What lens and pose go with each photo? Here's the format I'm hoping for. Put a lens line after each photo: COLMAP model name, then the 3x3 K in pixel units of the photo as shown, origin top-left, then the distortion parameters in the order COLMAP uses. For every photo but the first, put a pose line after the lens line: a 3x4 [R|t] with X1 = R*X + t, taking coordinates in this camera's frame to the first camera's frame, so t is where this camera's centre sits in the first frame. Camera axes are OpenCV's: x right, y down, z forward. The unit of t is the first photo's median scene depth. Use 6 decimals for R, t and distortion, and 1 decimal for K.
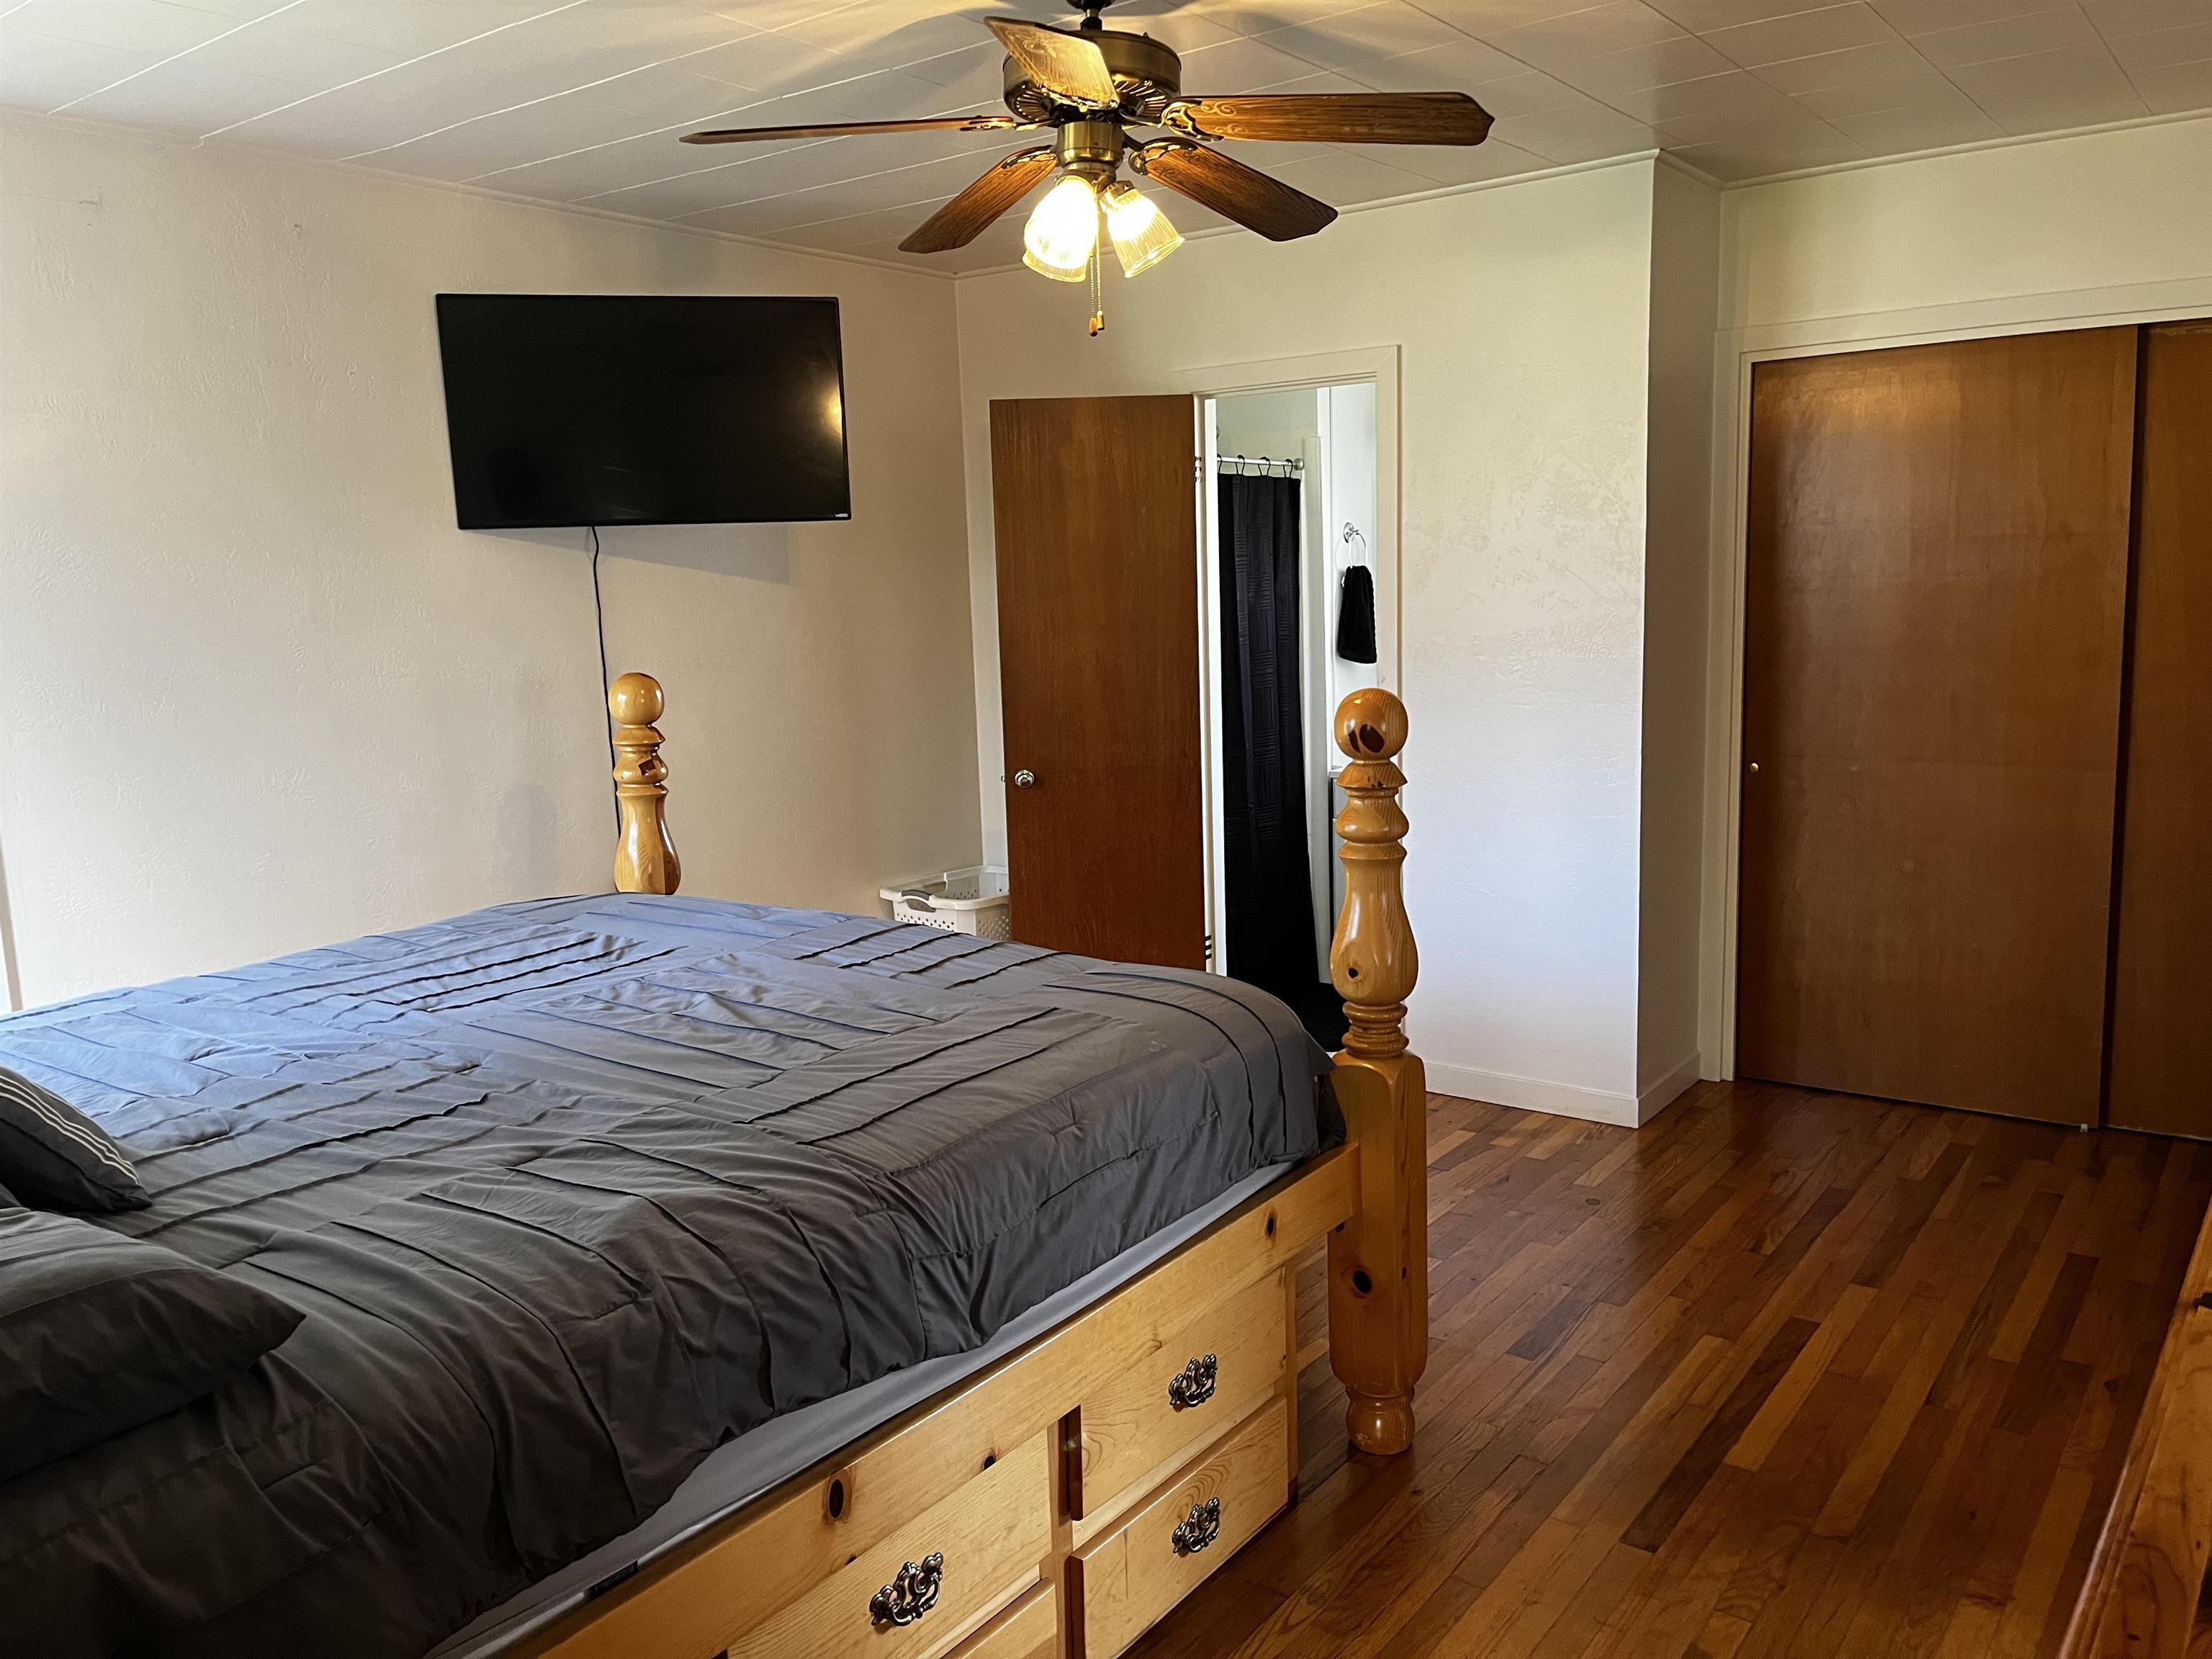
lens RADIAL K [[1709.7, 0, 1108.0], [0, 1709.7, 829.2], [0, 0, 1]] dist [0.031393, -0.012858]
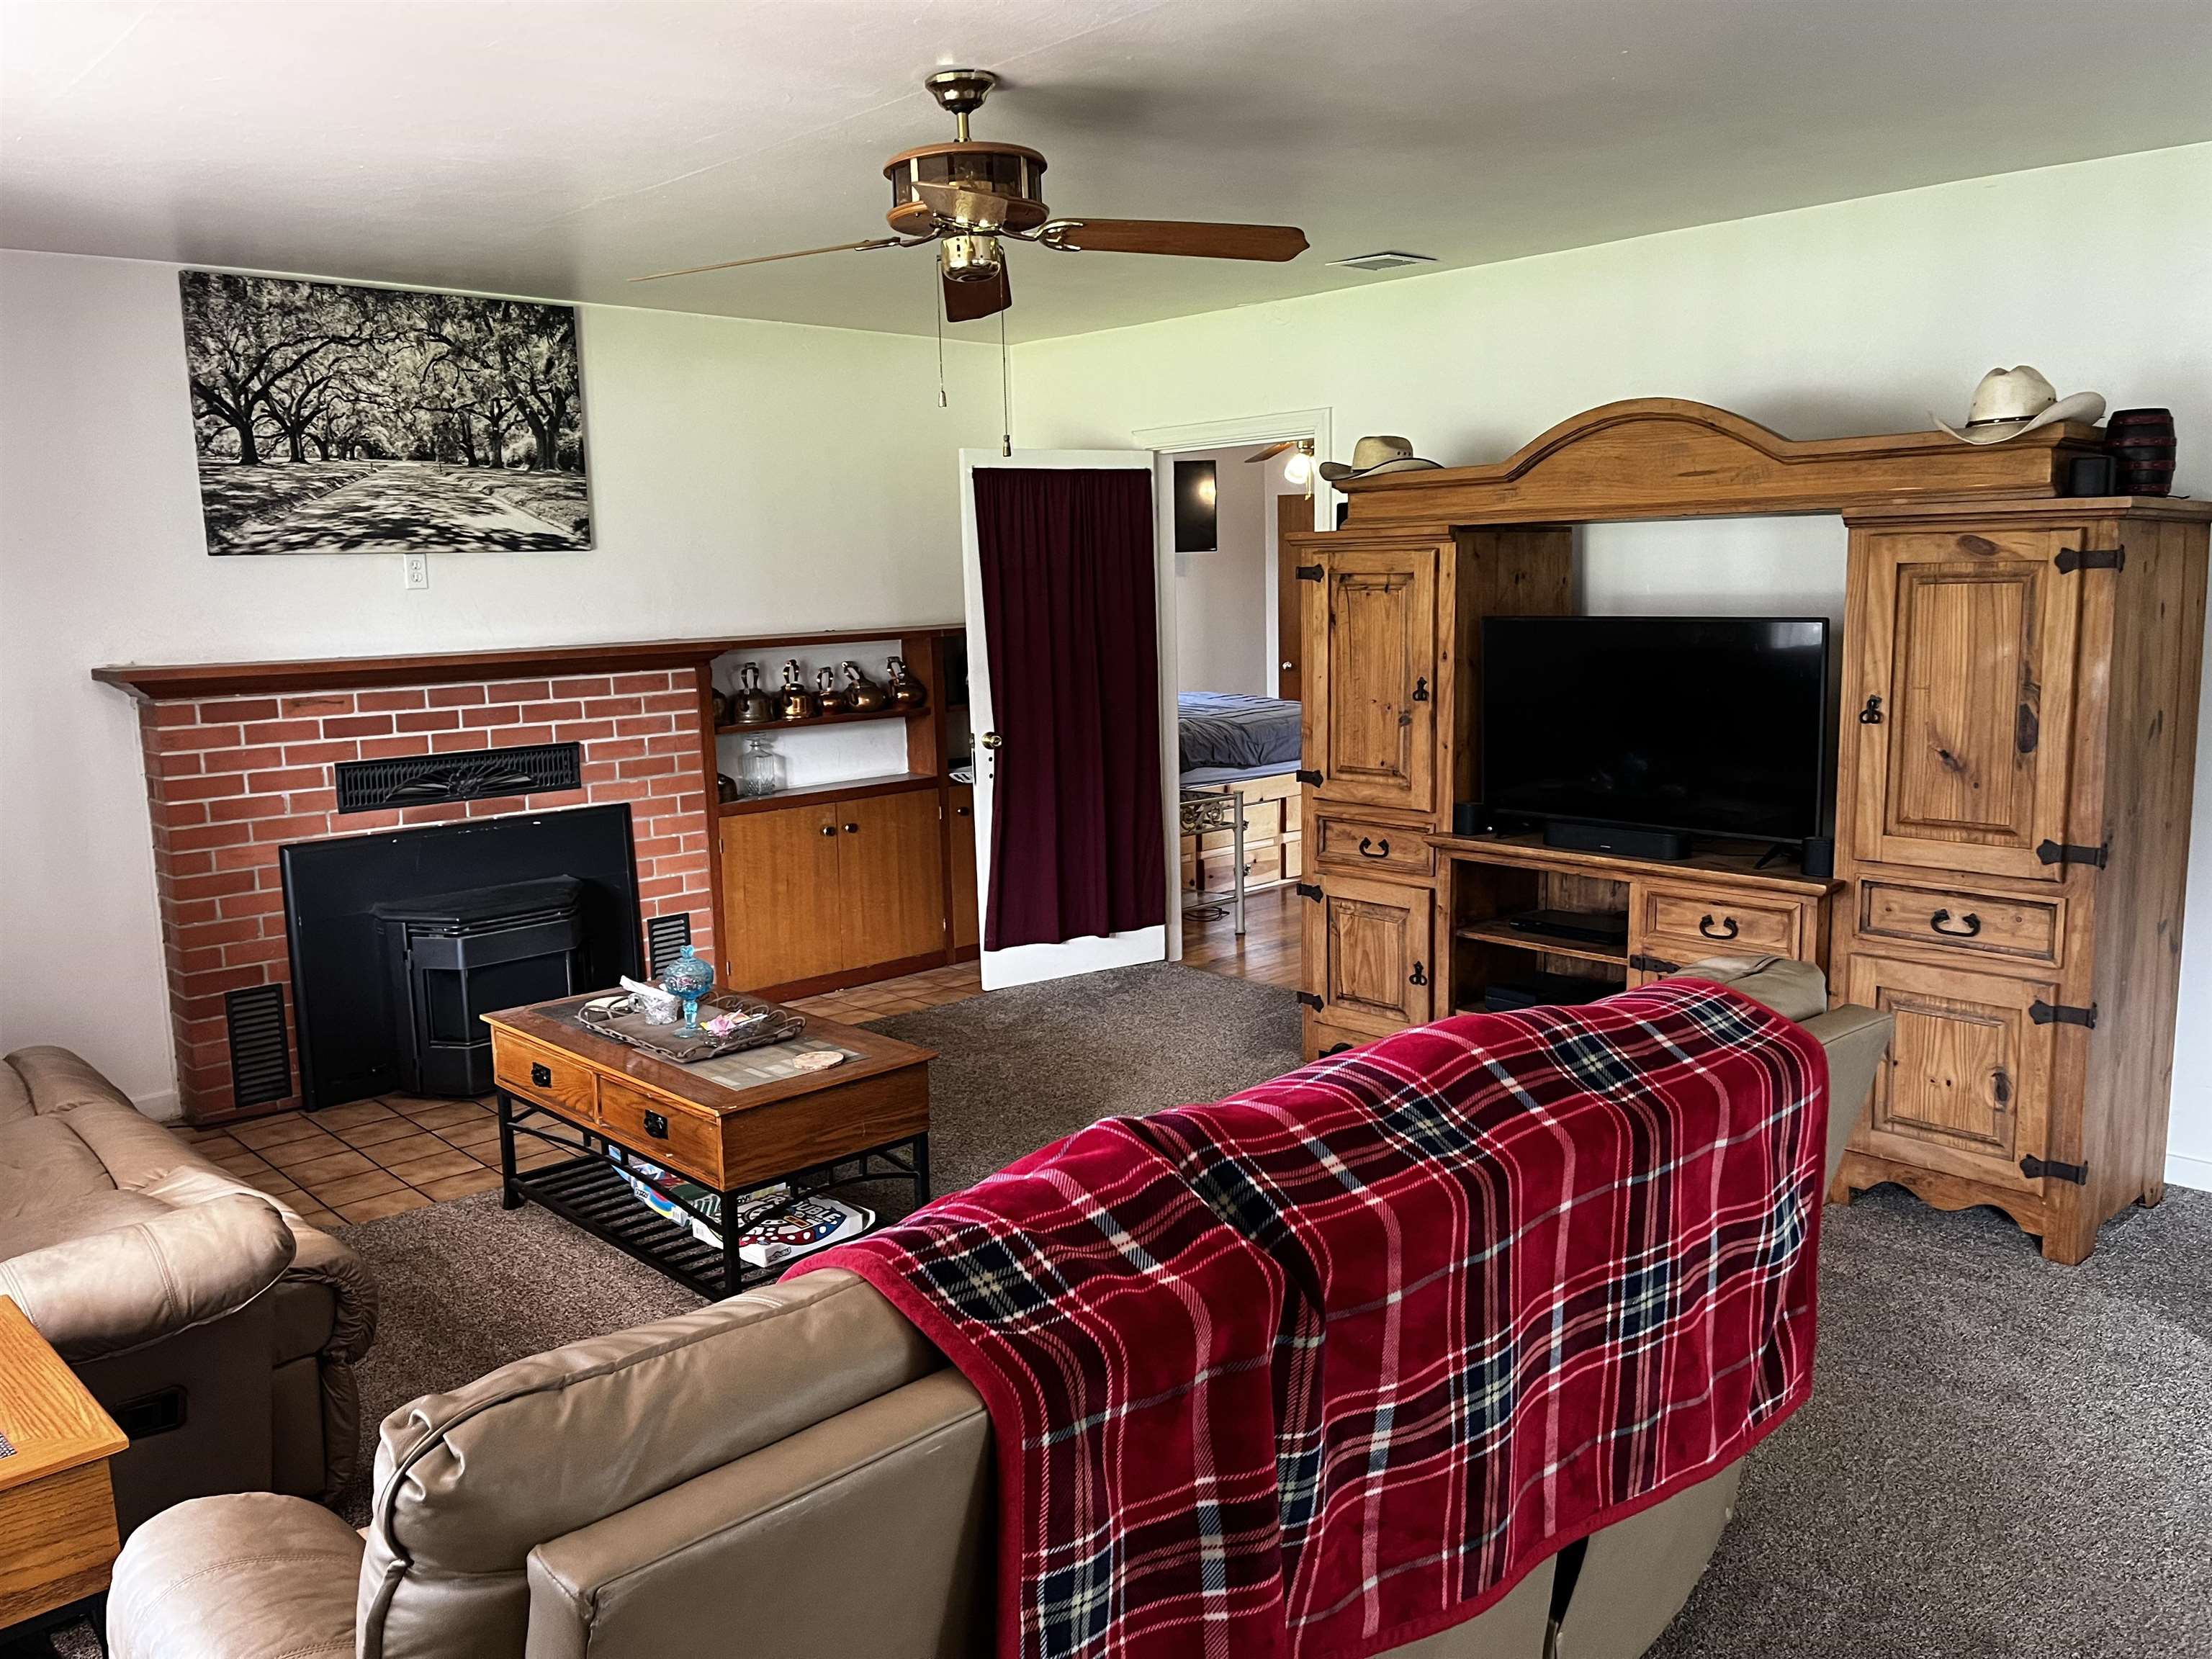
lens RADIAL K [[1709.7, 0, 1104.2], [0, 1709.7, 827.5], [0, 0, 1]] dist [0.031393, -0.012858]
pose [[0.984928, 0.036565, -0.169053, 0.219497], [-0.036088, 0.999331, 0.005893, 0.385415], [0.169156, 0.000296, 0.985589, -2.672010]]
